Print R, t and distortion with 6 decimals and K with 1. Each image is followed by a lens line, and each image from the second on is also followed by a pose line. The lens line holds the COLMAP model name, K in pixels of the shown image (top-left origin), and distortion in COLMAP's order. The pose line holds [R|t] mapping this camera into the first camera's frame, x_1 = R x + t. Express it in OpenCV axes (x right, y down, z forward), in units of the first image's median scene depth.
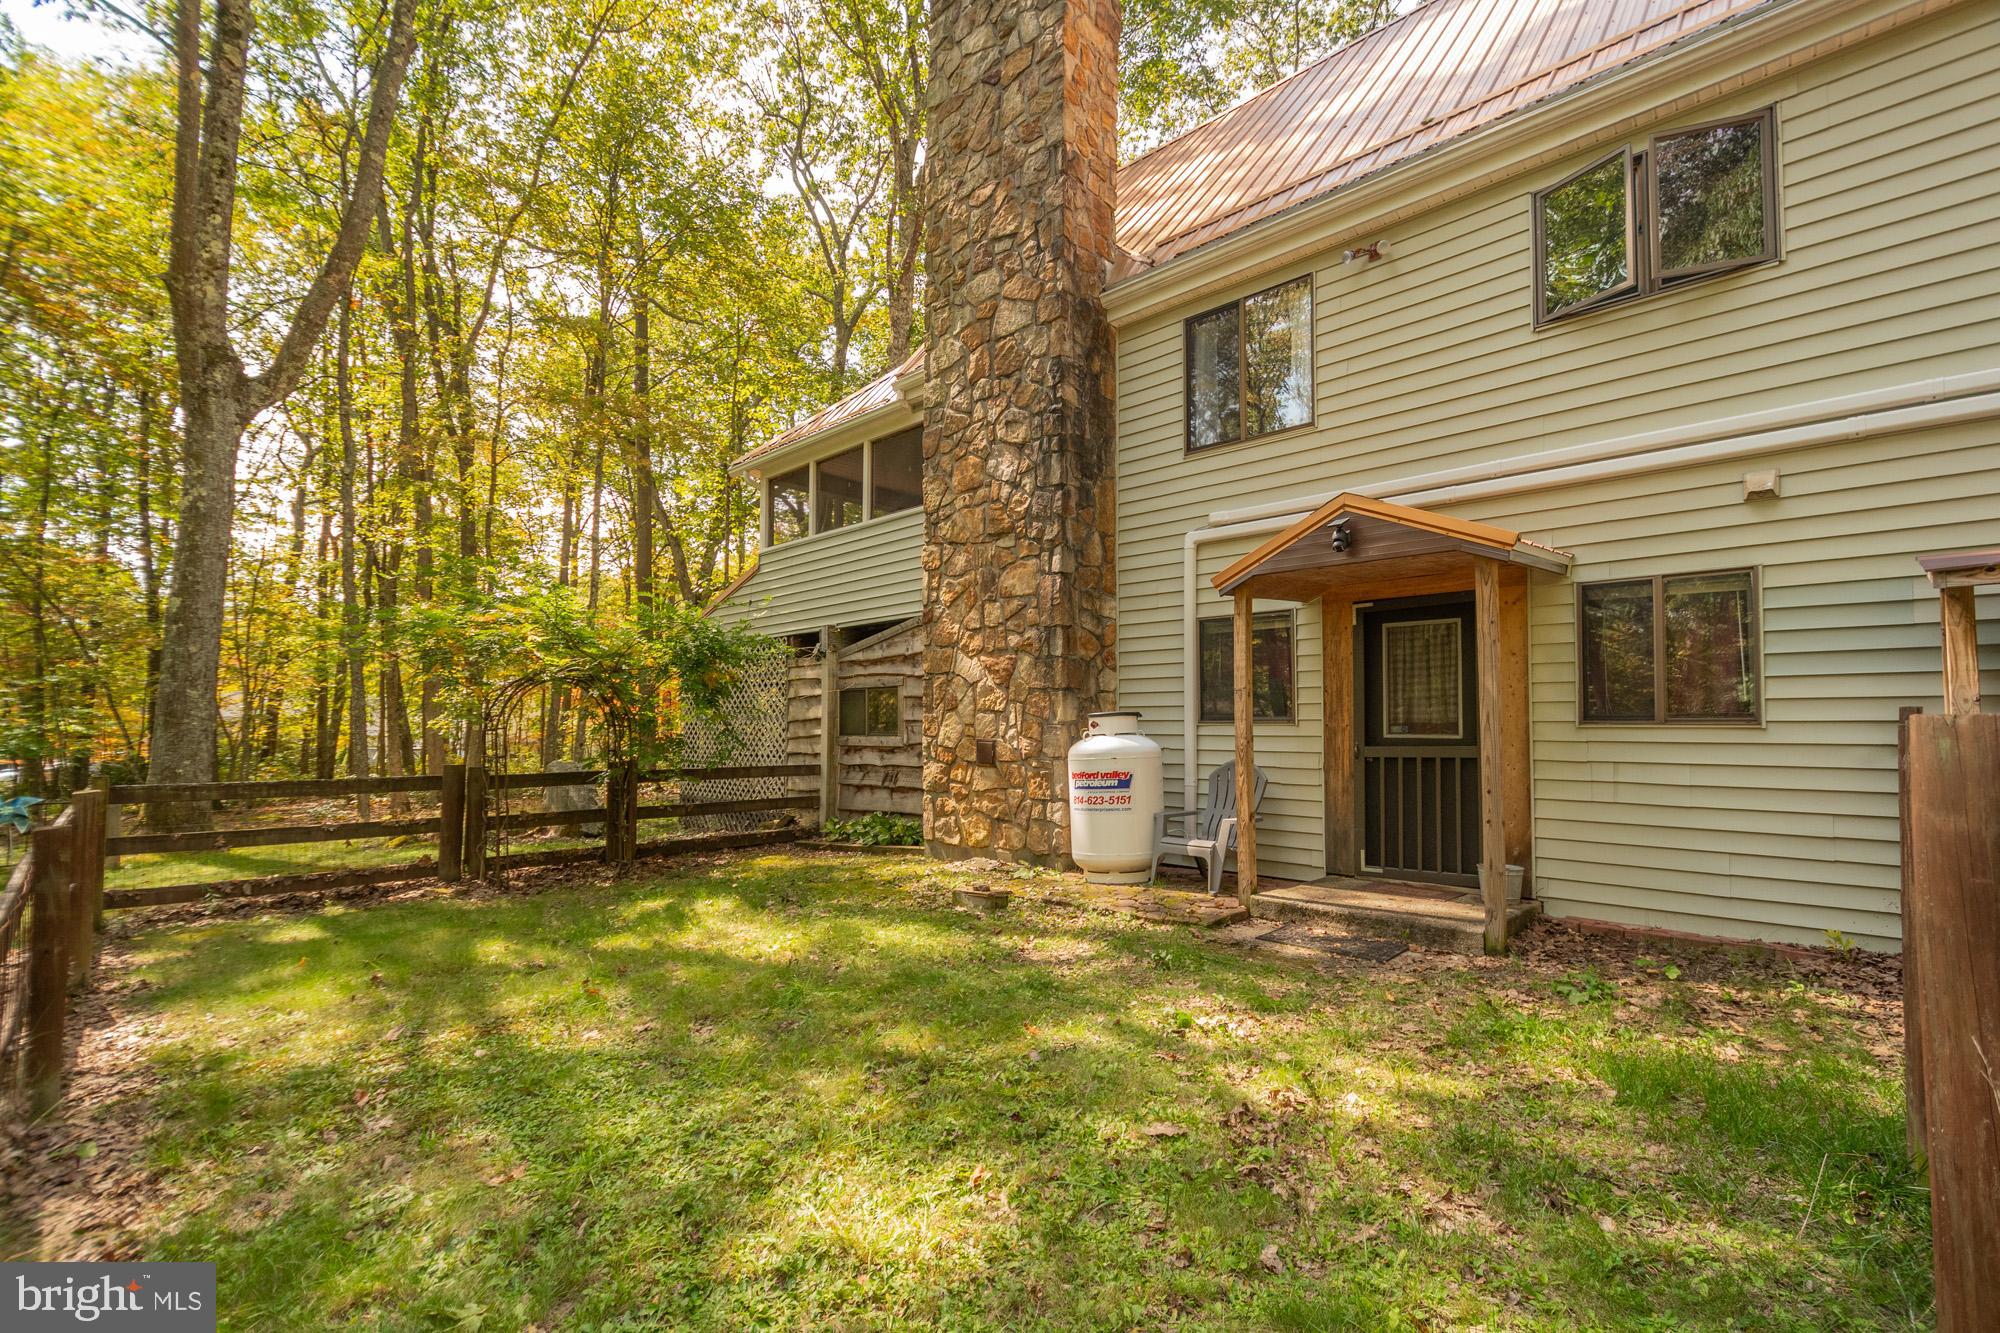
lens RADIAL K [[873.4, 0, 1011.8], [0, 873.4, 695.2], [0, 0, 1]] dist [0.018783, -0.010213]
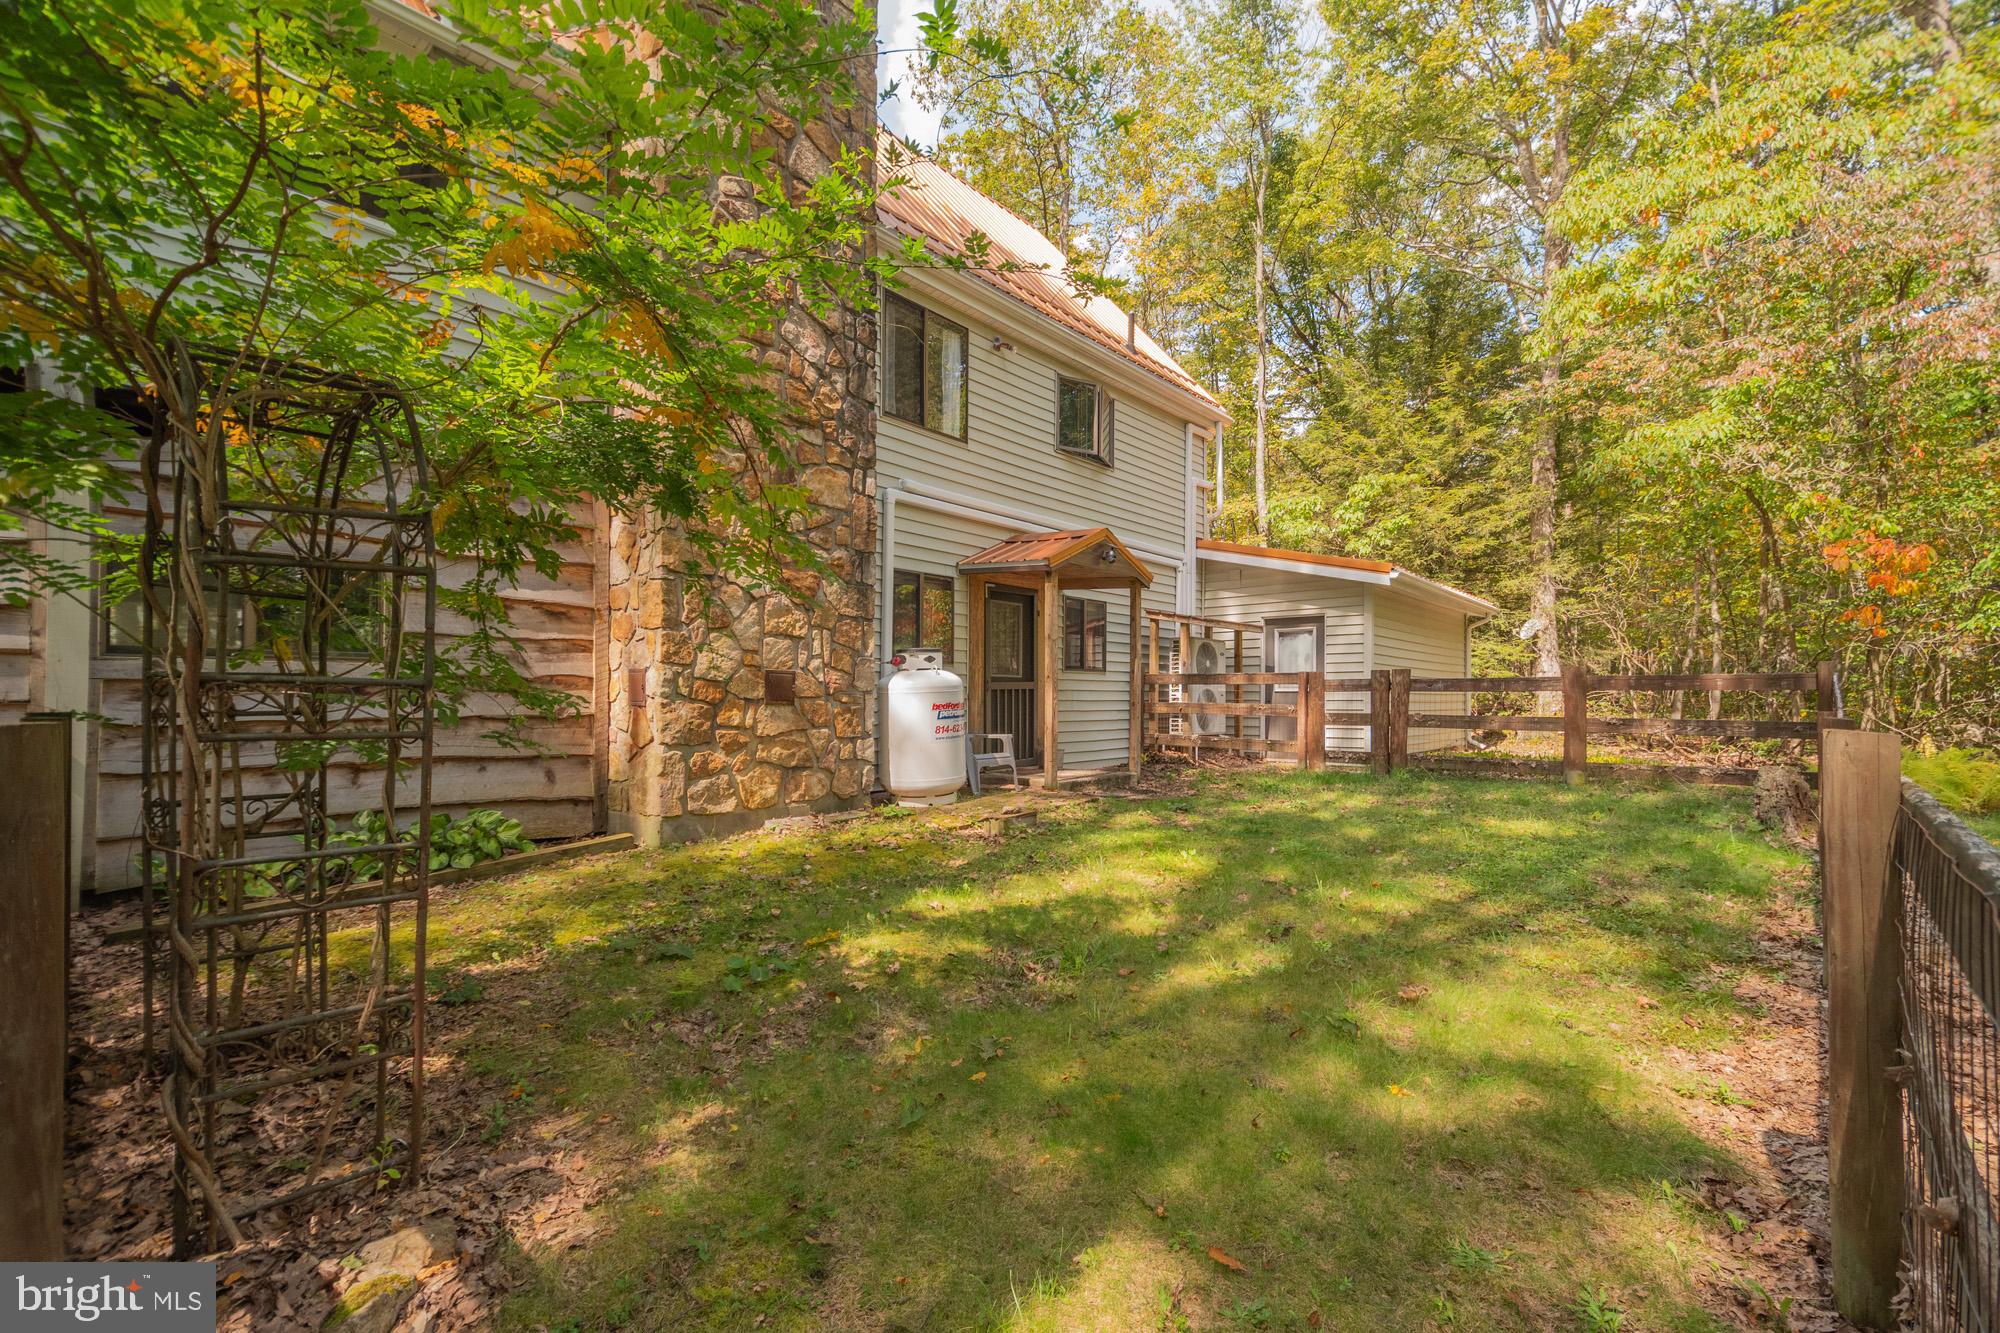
lens RADIAL K [[873.4, 0, 1011.8], [0, 873.4, 695.2], [0, 0, 1]] dist [0.018783, -0.010213]
pose [[-0.057781, 0.003486, 0.998323, -0.842201], [-0.040584, 0.999159, -0.005838, 0.069047], [-0.997504, -0.040854, -0.057591, 0.833542]]
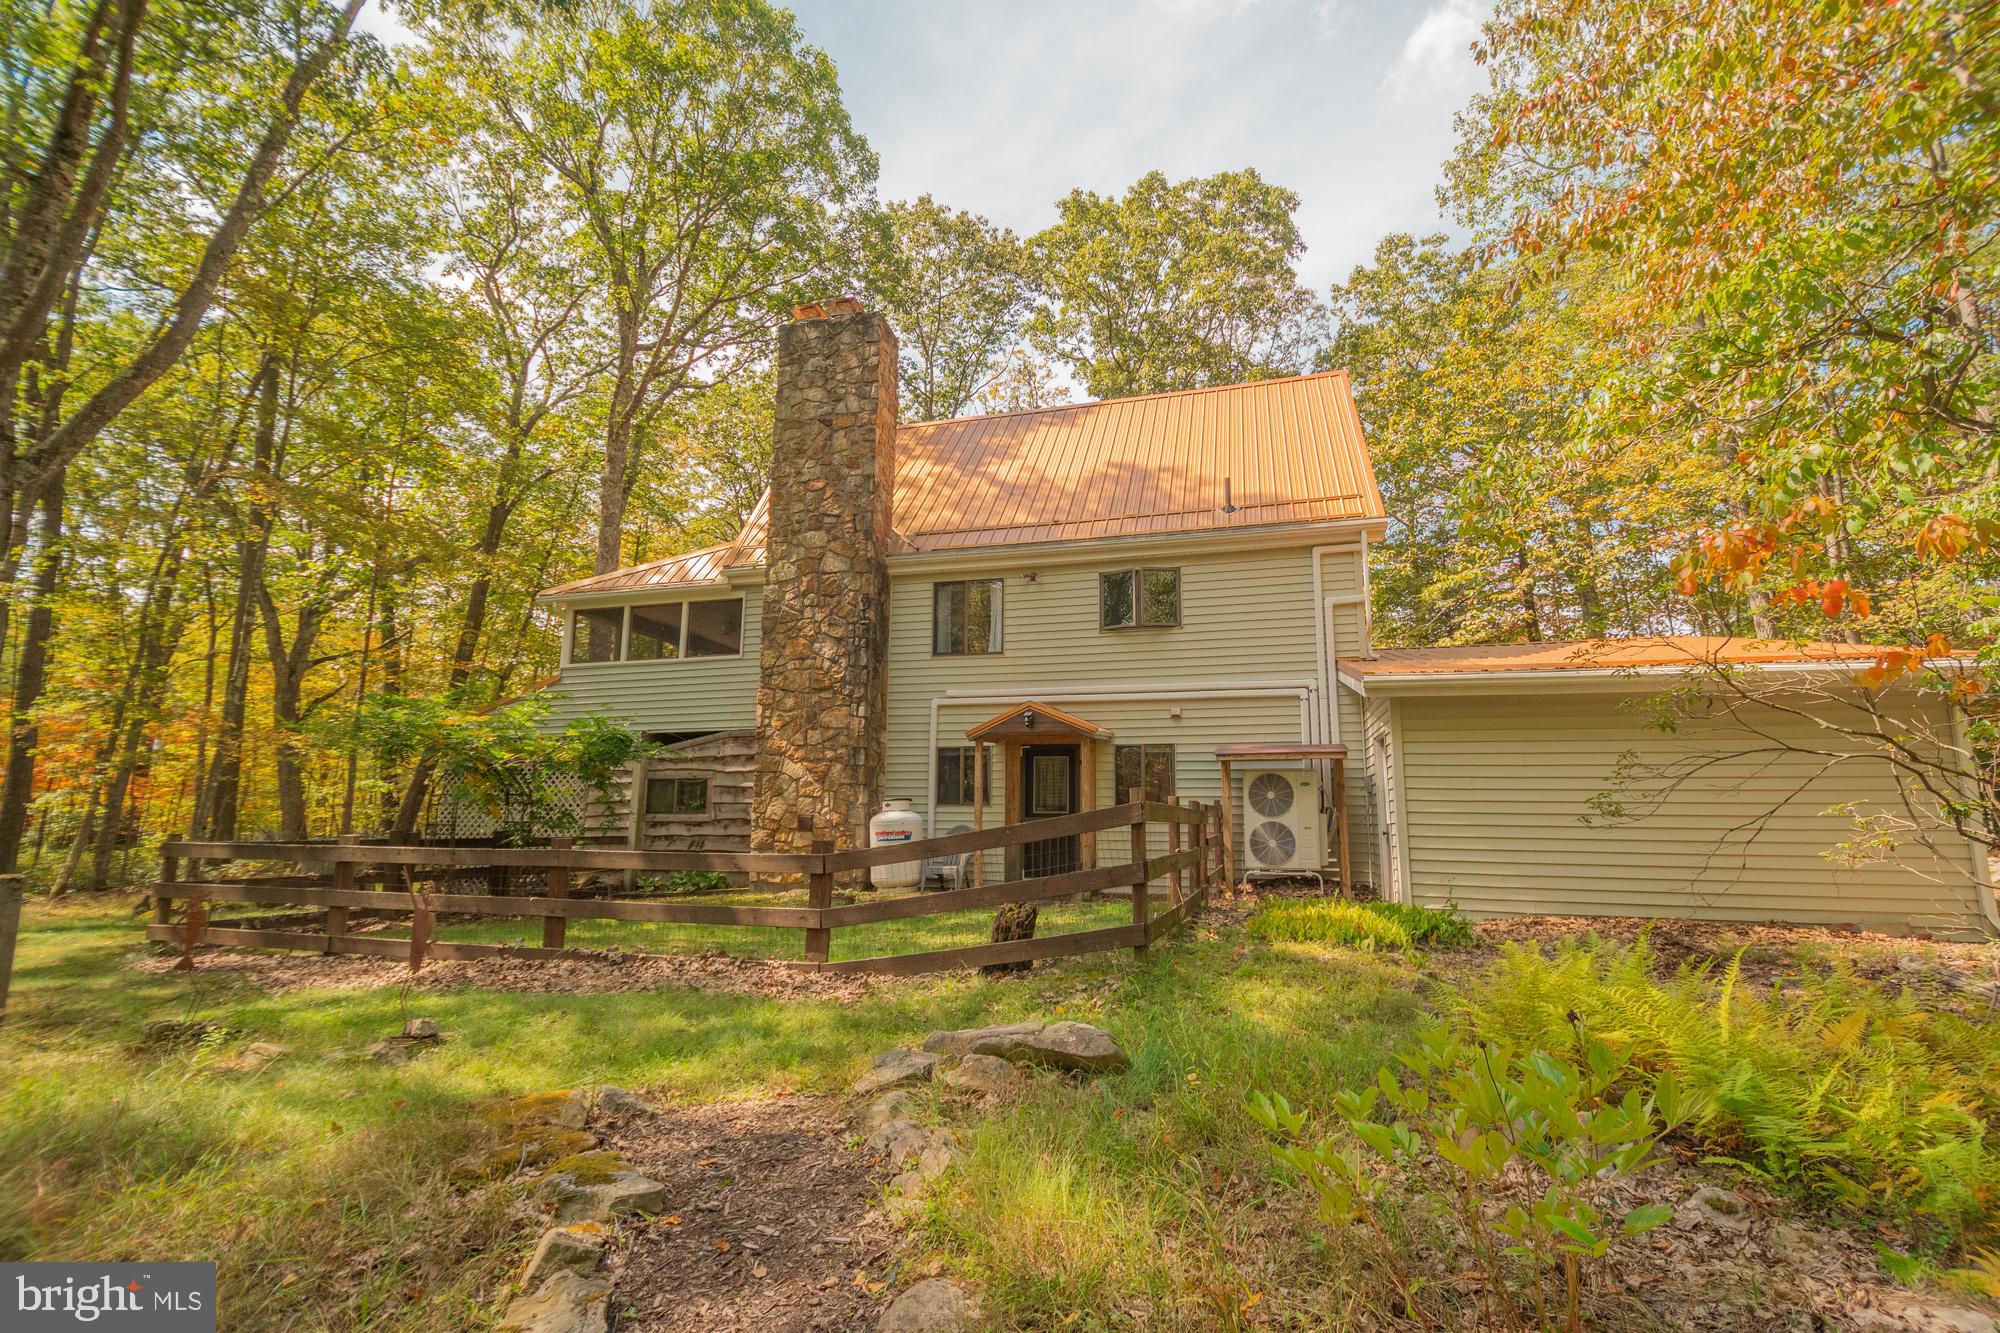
lens RADIAL K [[873.4, 0, 1011.8], [0, 873.4, 695.2], [0, 0, 1]] dist [0.018783, -0.010213]
pose [[0.883013, 0.074488, 0.463399, -0.458581], [-0.024222, 0.993242, -0.113502, 0.006206], [-0.468722, 0.088999, 0.878851, -0.619254]]
